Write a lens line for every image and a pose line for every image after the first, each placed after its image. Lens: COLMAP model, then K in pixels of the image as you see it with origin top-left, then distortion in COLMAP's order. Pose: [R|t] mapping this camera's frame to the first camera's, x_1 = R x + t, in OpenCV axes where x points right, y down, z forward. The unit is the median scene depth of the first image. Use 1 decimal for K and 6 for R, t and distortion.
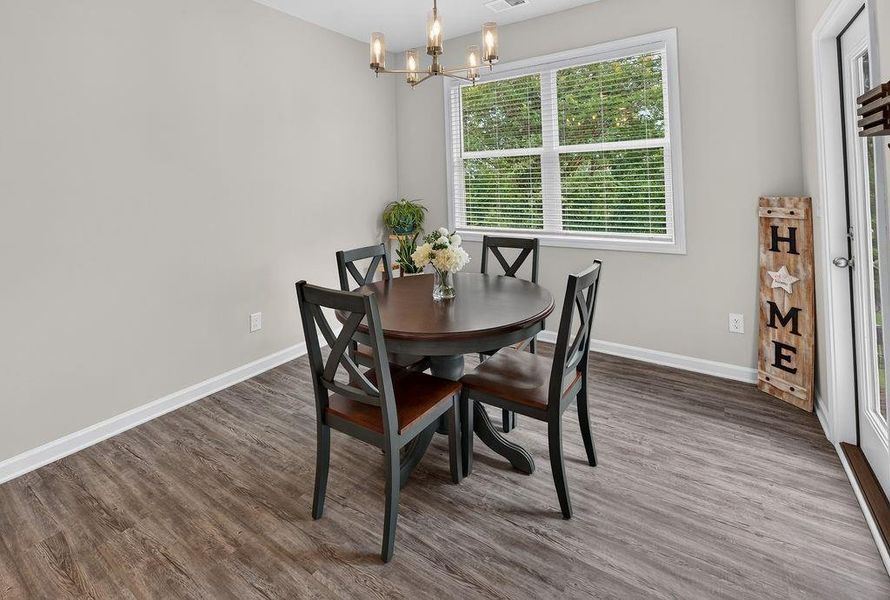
lens RADIAL K [[395.1, 0, 445.0], [0, 395.1, 300.0], [0, 0, 1]] dist [0.018550, 0.000417]
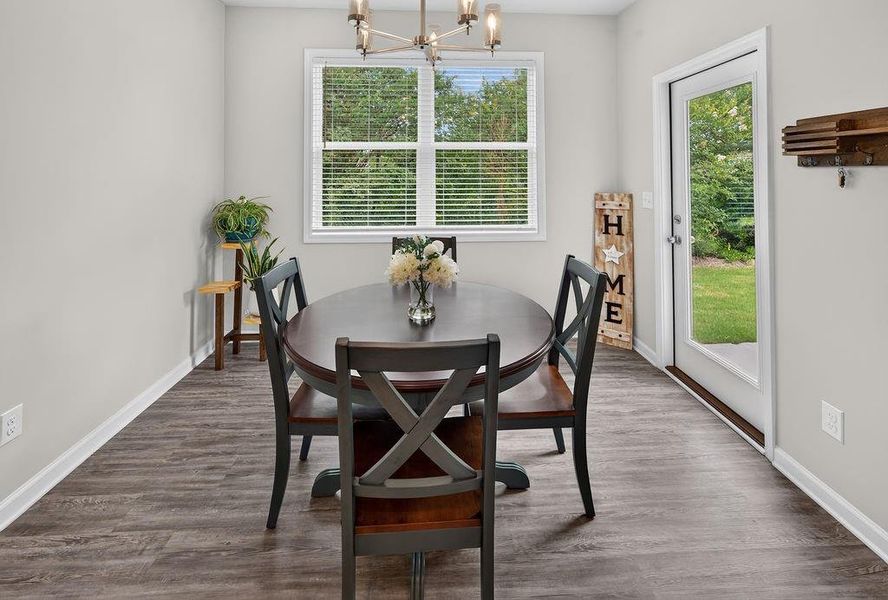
lens RADIAL K [[394.0, 0, 444.9], [0, 394.0, 264.5], [0, 0, 1]] dist [0.001099, 0.000364]
pose [[0.809972, -0.111462, 0.575779, -0.347177], [0.149937, 0.988502, -0.019565, -0.075731], [-0.566978, 0.102178, 0.817371, 0.252770]]
